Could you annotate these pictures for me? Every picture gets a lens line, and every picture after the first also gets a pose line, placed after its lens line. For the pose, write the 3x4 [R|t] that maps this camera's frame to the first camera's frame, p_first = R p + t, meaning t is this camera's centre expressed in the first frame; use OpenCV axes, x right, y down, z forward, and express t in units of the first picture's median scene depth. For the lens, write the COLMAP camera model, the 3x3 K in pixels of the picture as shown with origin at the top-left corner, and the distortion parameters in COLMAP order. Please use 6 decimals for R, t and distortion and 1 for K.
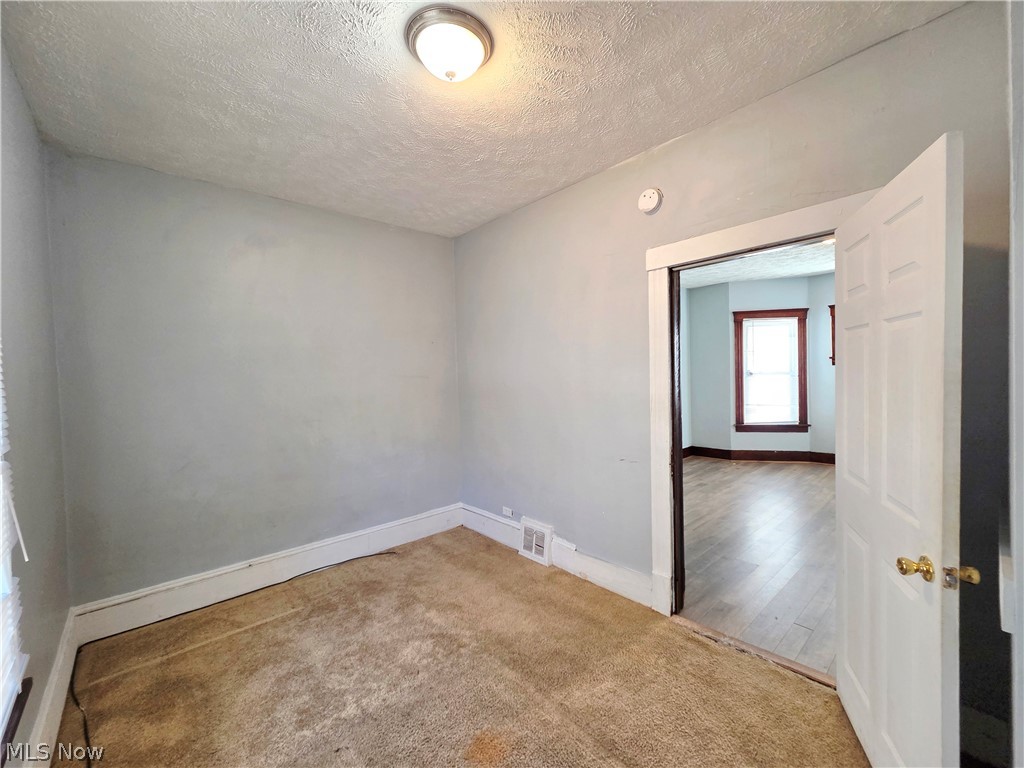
lens RADIAL K [[416.7, 0, 510.1], [0, 416.7, 385.3], [0, 0, 1]] dist [0.002143, 0.000629]
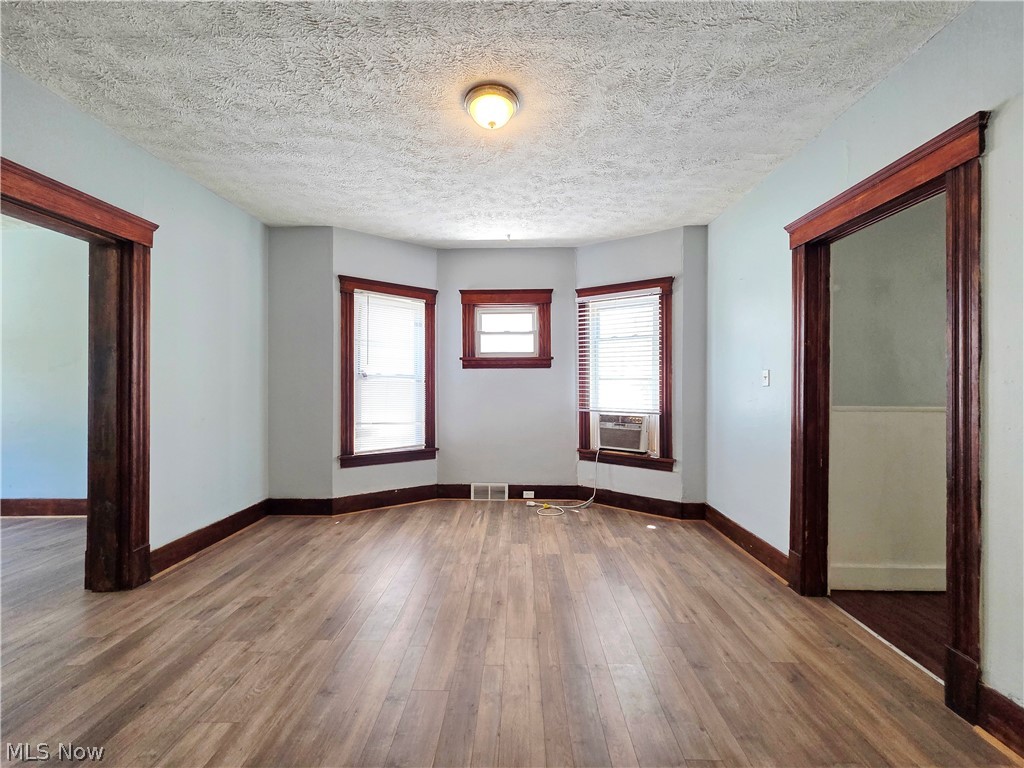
lens RADIAL K [[416.7, 0, 508.1], [0, 416.7, 398.3], [0, 0, 1]] dist [0.002143, 0.000629]
pose [[0.681964, 0.011736, 0.731292, 0.257960], [-0.006099, 0.999928, -0.010360, 0.012820], [-0.731361, 0.002605, 0.681986, 0.397270]]
